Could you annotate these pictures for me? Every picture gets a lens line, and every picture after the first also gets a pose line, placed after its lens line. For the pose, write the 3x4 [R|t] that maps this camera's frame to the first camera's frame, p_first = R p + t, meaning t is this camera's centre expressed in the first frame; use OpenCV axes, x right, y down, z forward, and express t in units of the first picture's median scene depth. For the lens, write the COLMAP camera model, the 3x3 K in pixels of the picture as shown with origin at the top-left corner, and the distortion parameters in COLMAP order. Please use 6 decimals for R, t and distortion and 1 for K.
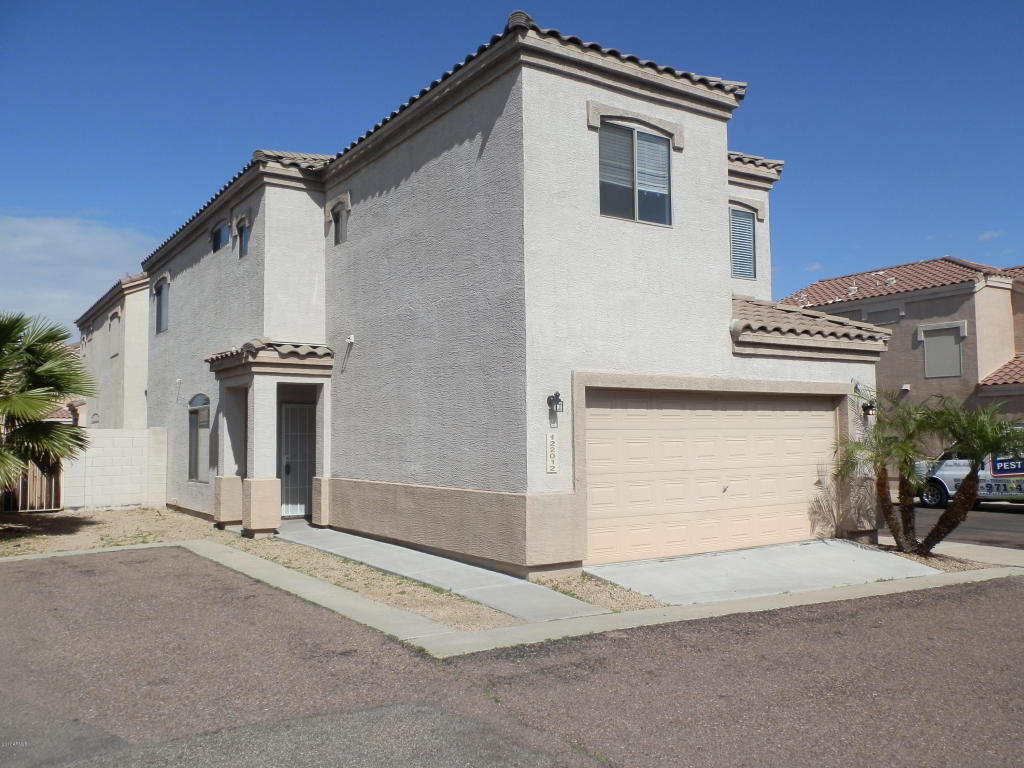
lens RADIAL K [[860.0, 0, 517.0], [0, 860.0, 384.4], [0, 0, 1]] dist [0.007856, -0.007006]
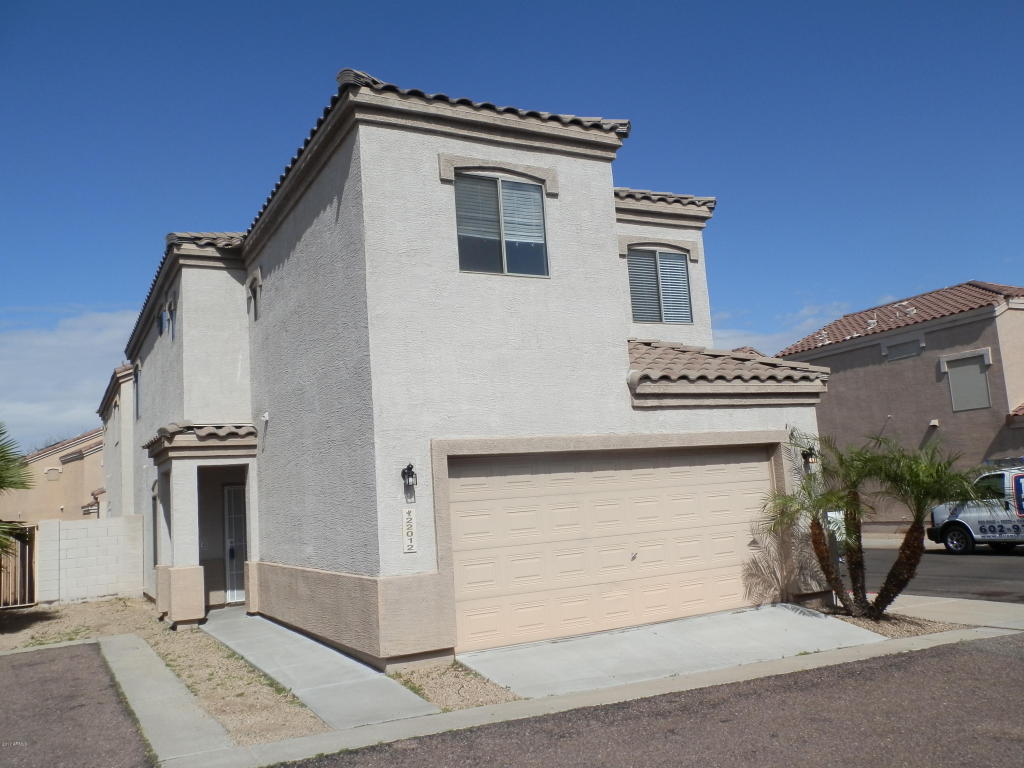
lens RADIAL K [[860.0, 0, 517.0], [0, 860.0, 384.4], [0, 0, 1]] dist [0.007856, -0.007006]
pose [[0.993869, -0.069843, -0.085708, 0.193513], [0.063892, 0.995476, -0.070323, -0.003159], [0.090232, 0.064416, 0.993835, 0.067399]]
